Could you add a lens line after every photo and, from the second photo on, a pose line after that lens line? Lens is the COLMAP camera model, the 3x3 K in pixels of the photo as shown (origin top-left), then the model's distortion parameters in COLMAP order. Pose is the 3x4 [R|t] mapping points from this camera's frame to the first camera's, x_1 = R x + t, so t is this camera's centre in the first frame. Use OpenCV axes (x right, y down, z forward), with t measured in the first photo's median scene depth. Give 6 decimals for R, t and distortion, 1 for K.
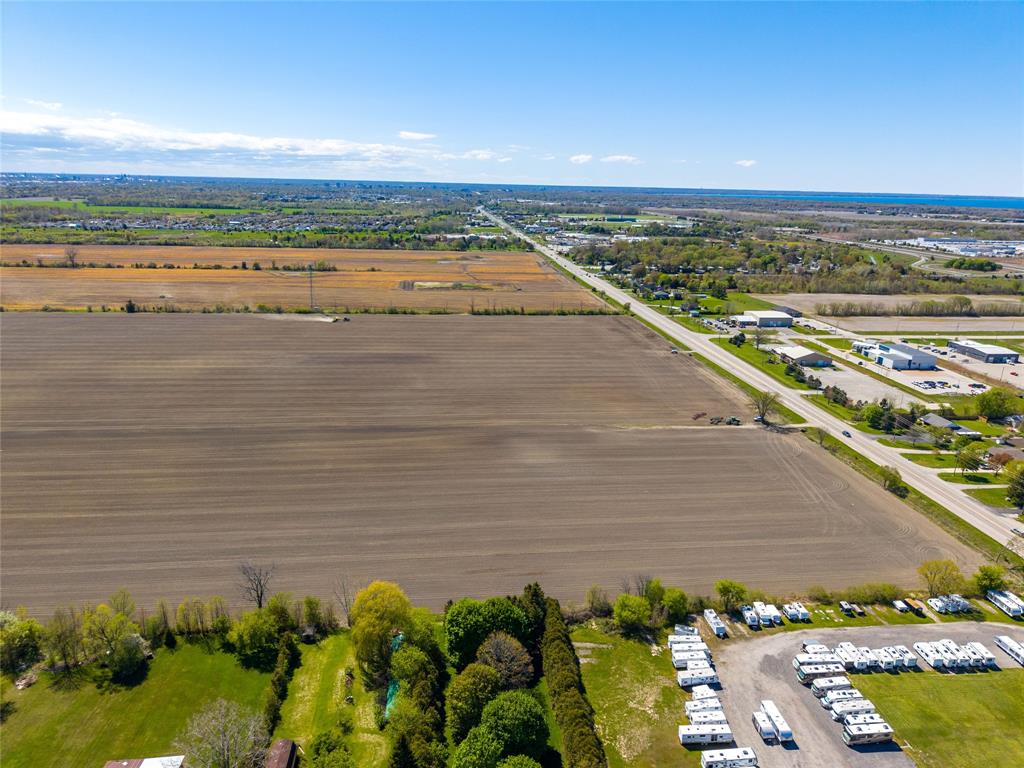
lens RADIAL K [[687.0, 0, 513.8], [0, 687.0, 376.0], [0, 0, 1]] dist [0.019412, -0.018976]
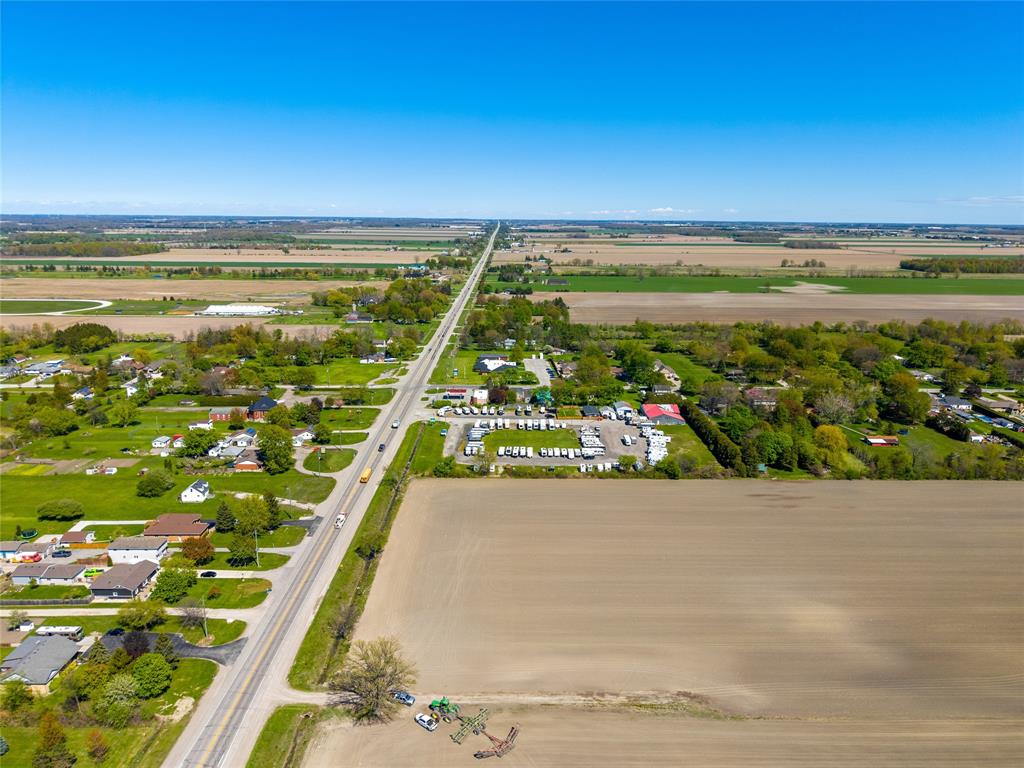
lens RADIAL K [[687.0, 0, 517.1], [0, 687.0, 383.6], [0, 0, 1]] dist [0.019412, -0.018976]
pose [[-0.994368, -0.051314, 0.092730, 0.273404], [0.002203, 0.864772, 0.502159, -0.416209], [-0.105958, 0.499535, -0.859789, 1.490309]]
